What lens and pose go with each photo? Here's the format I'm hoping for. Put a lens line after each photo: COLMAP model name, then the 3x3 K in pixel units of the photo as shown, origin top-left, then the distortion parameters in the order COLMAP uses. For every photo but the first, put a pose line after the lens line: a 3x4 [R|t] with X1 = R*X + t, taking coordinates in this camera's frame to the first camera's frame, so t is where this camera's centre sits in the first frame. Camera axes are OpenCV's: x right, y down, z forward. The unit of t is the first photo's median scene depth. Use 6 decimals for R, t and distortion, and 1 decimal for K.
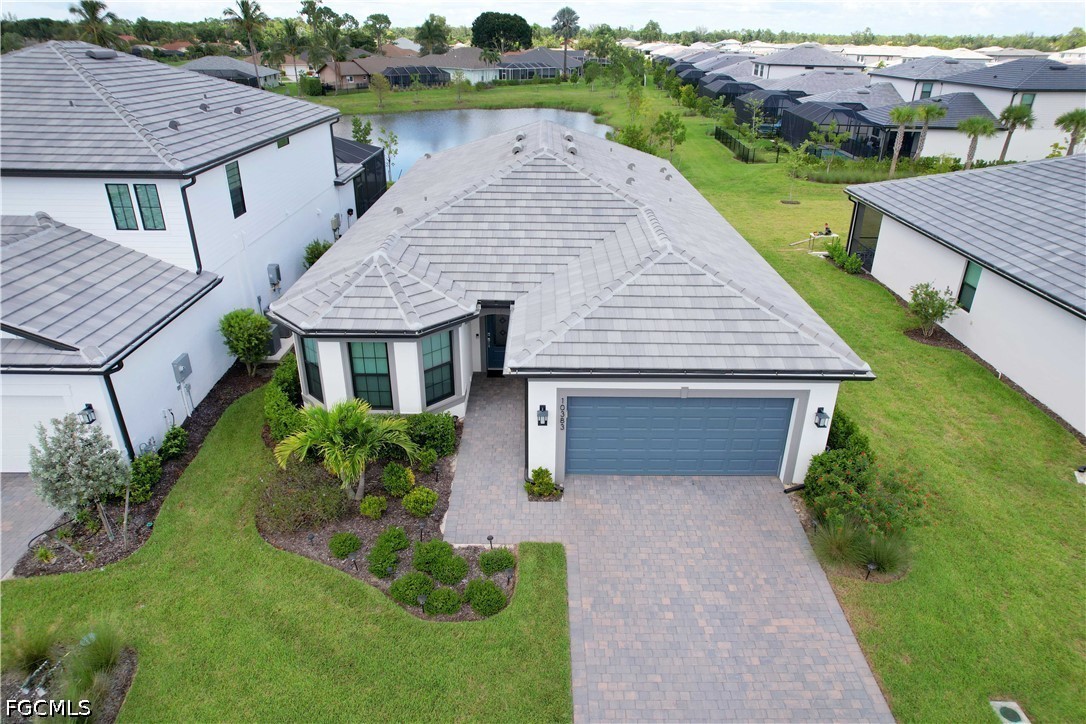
lens RADIAL K [[683.9, 0, 546.2], [0, 683.9, 363.6], [0, 0, 1]] dist [-0.052963, 0.040979]
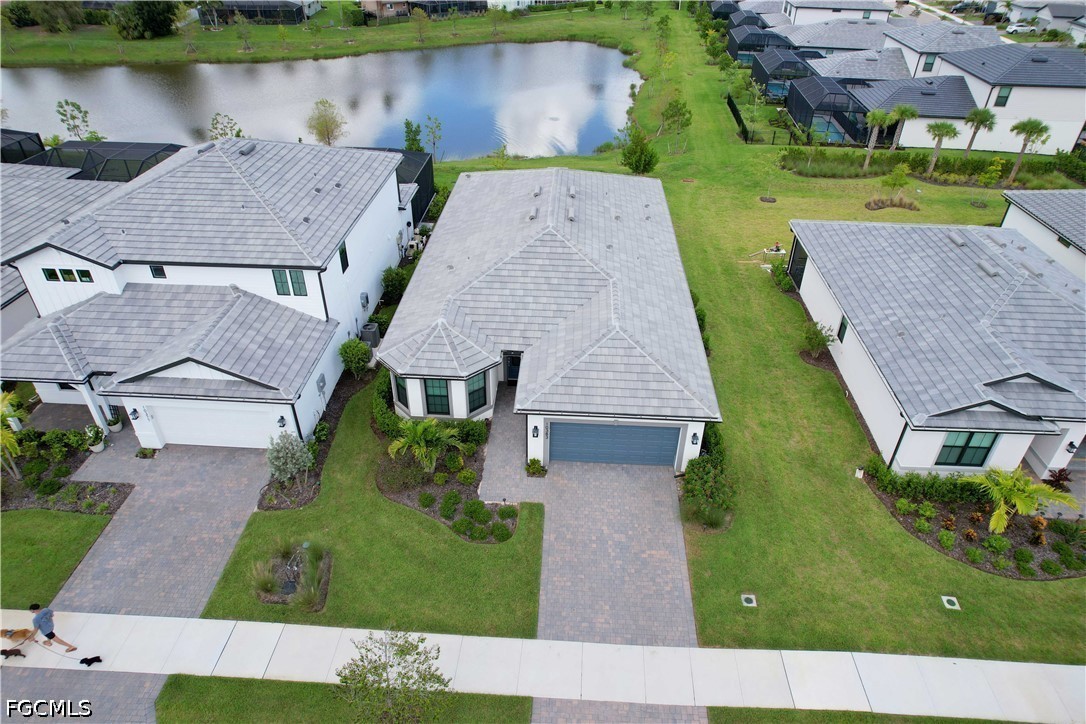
lens RADIAL K [[683.9, 0, 544.7], [0, 683.9, 359.1], [0, 0, 1]] dist [-0.052963, 0.040979]
pose [[0.998392, 0.032683, -0.046317, 0.089469], [-0.025663, 0.989130, 0.144788, -0.348617], [0.050546, -0.143366, 0.988378, -0.686541]]
